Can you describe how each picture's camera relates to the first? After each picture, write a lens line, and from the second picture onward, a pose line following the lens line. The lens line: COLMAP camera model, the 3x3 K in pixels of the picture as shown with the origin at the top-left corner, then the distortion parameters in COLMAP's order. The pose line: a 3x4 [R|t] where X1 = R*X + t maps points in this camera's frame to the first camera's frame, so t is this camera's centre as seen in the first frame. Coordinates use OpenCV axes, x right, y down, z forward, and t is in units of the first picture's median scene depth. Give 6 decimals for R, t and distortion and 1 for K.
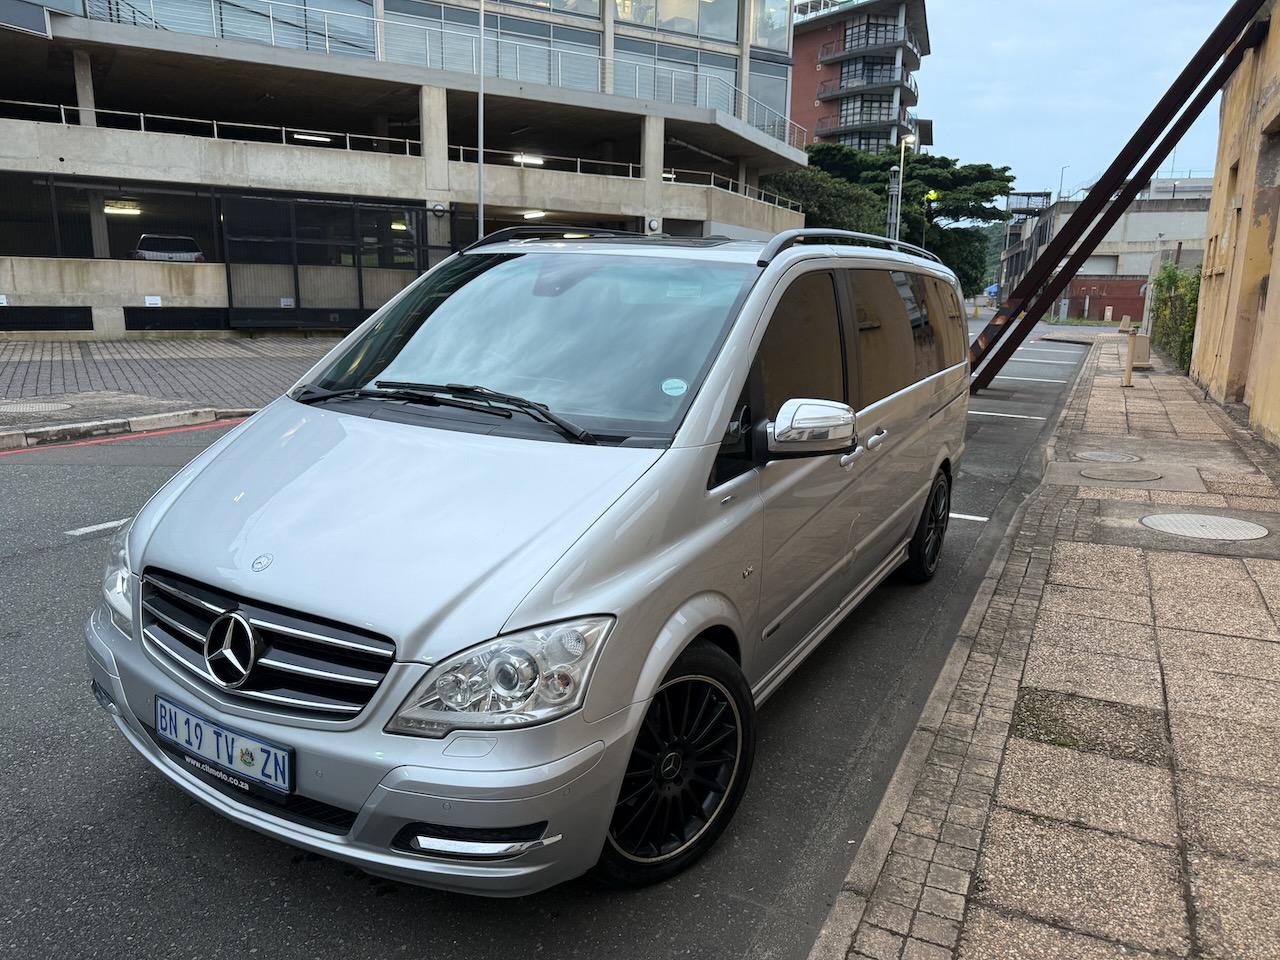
lens RADIAL K [[917.4, 0, 639.4], [0, 917.4, 481.9], [0, 0, 1]] dist [0.001876, -0.005524]
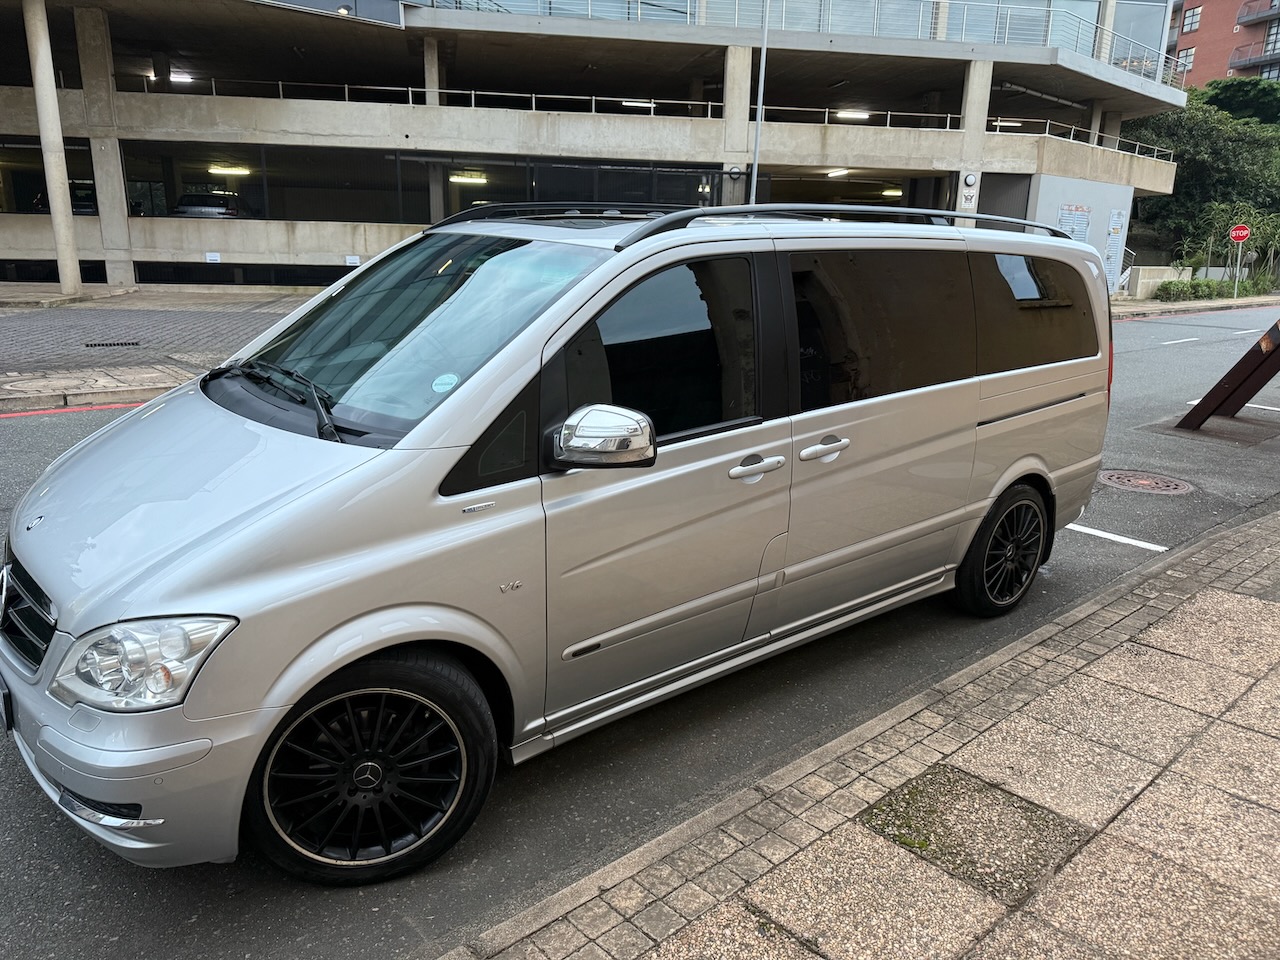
lens RADIAL K [[918.6, 0, 640.0], [0, 918.6, 480.0], [0, 0, 1]] dist [0.007465, -0.009902]
pose [[0.931267, 0.091461, -0.352671, 0.082322], [-0.077515, 0.995555, 0.053498, -0.010229], [0.355996, -0.022484, 0.934217, 0.025749]]
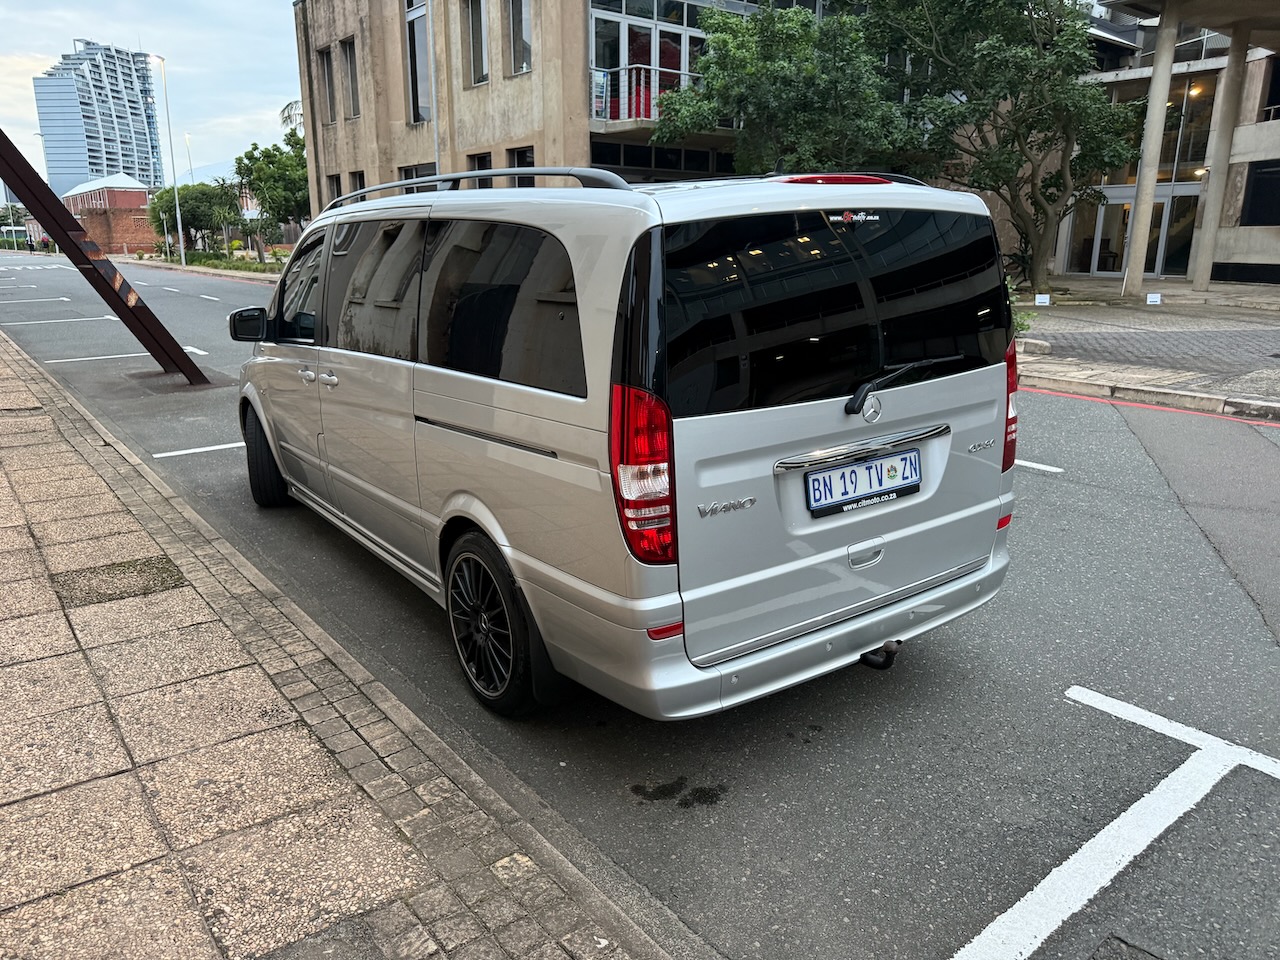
lens RADIAL K [[917.4, 0, 638.4], [0, 917.4, 473.0], [0, 0, 1]] dist [0.003776, -0.007829]
pose [[-0.425366, 0.204159, -0.881693, 0.223151], [-0.194011, 0.931005, 0.309177, -0.072460], [0.883982, 0.302571, -0.356408, 0.356952]]
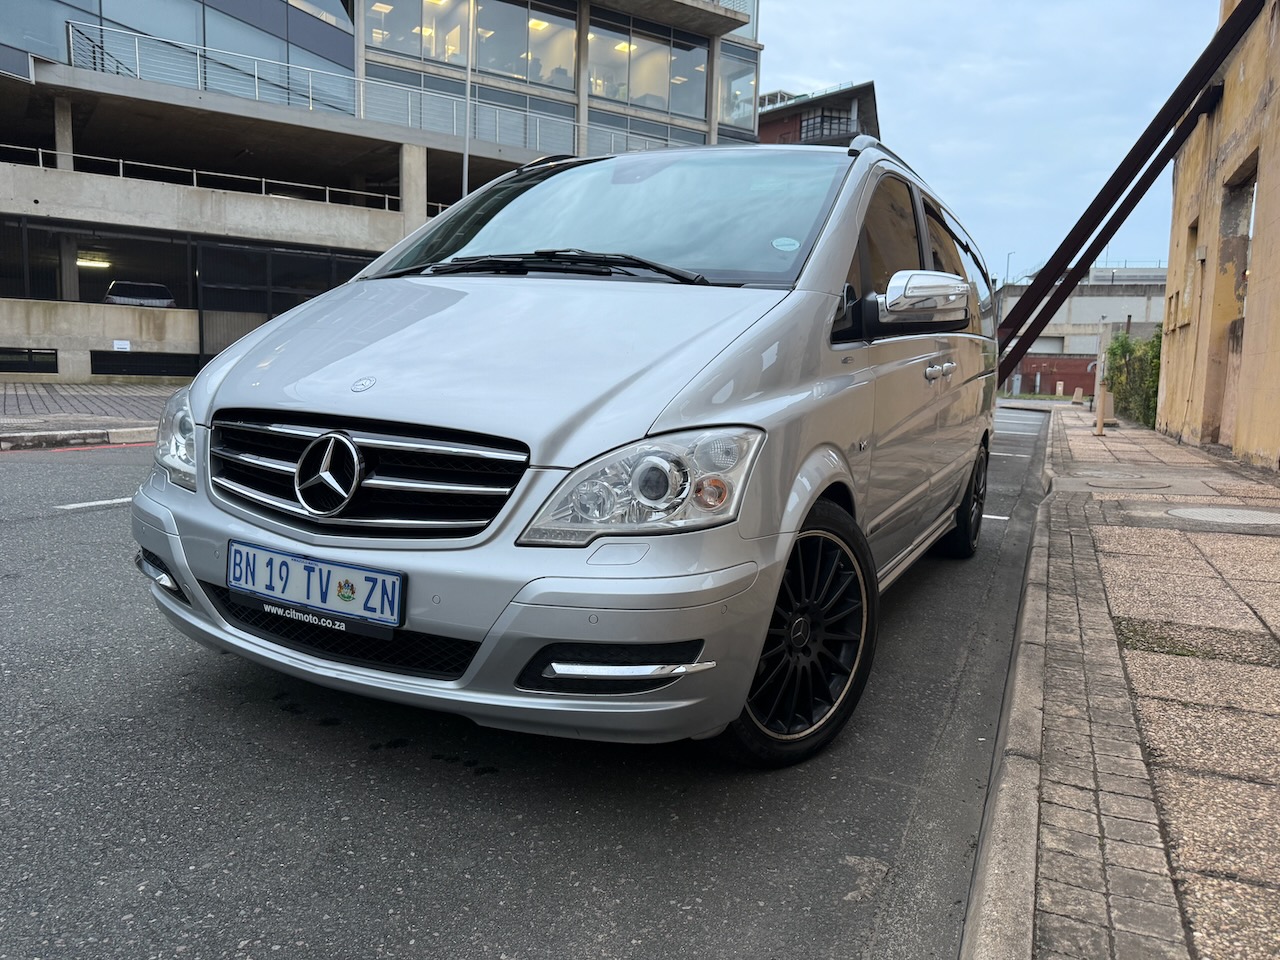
lens RADIAL K [[917.4, 0, 638.4], [0, 917.4, 473.0], [0, 0, 1]] dist [0.003776, -0.007829]
pose [[0.998978, 0.007776, 0.044534, -0.022116], [-0.003540, 0.995527, -0.094416, 0.031642], [-0.045069, 0.094162, 0.994536, 0.012557]]
